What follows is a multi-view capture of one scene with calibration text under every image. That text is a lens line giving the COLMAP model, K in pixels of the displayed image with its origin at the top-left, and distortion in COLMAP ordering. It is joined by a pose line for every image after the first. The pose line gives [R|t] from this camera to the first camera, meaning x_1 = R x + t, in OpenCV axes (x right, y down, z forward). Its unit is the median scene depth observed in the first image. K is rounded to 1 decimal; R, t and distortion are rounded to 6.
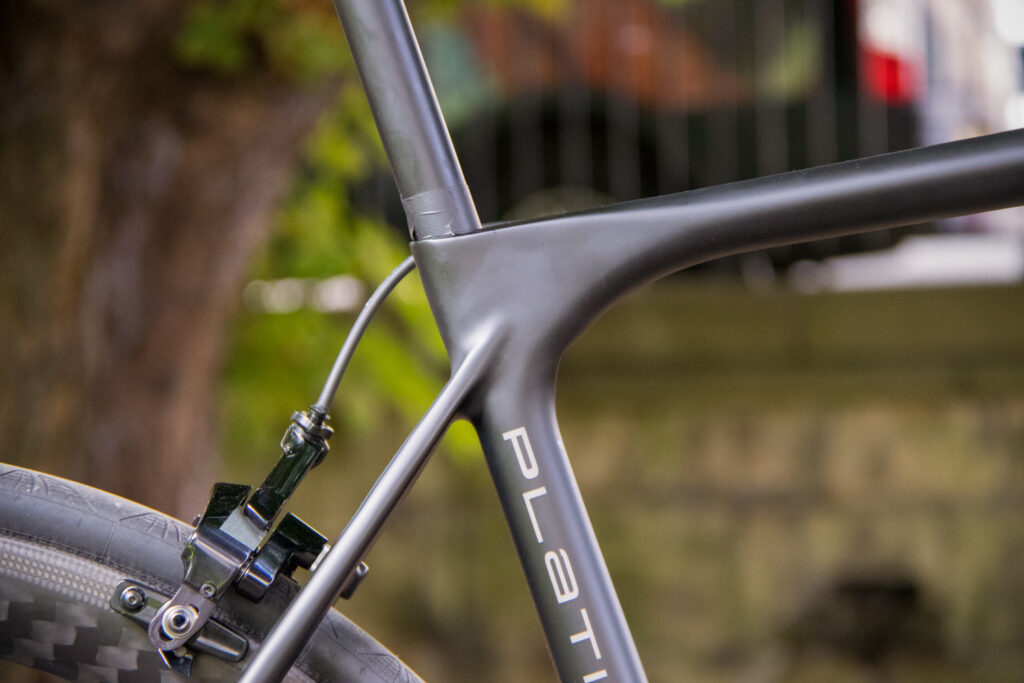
lens RADIAL K [[4206.5, 0, 512.0], [0, 4206.5, 341.5], [0, 0, 1]] dist [1.852093, 0.742771]
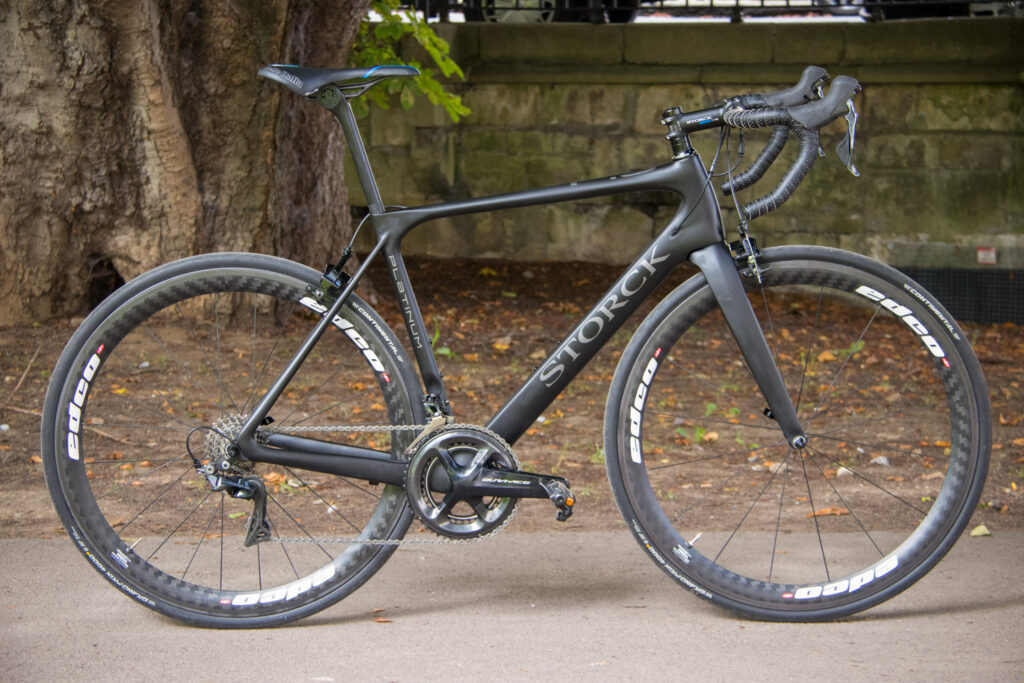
lens RADIAL K [[2398.0, 0, 512.0], [0, 2398.0, 341.5], [0, 0, 1]] dist [0.916747, -0.047166]
pose [[0.999823, 0.018647, -0.002532, 0.019069], [-0.018072, 0.988965, 0.147044, -0.037303], [0.005246, -0.146973, 0.989127, -0.220128]]
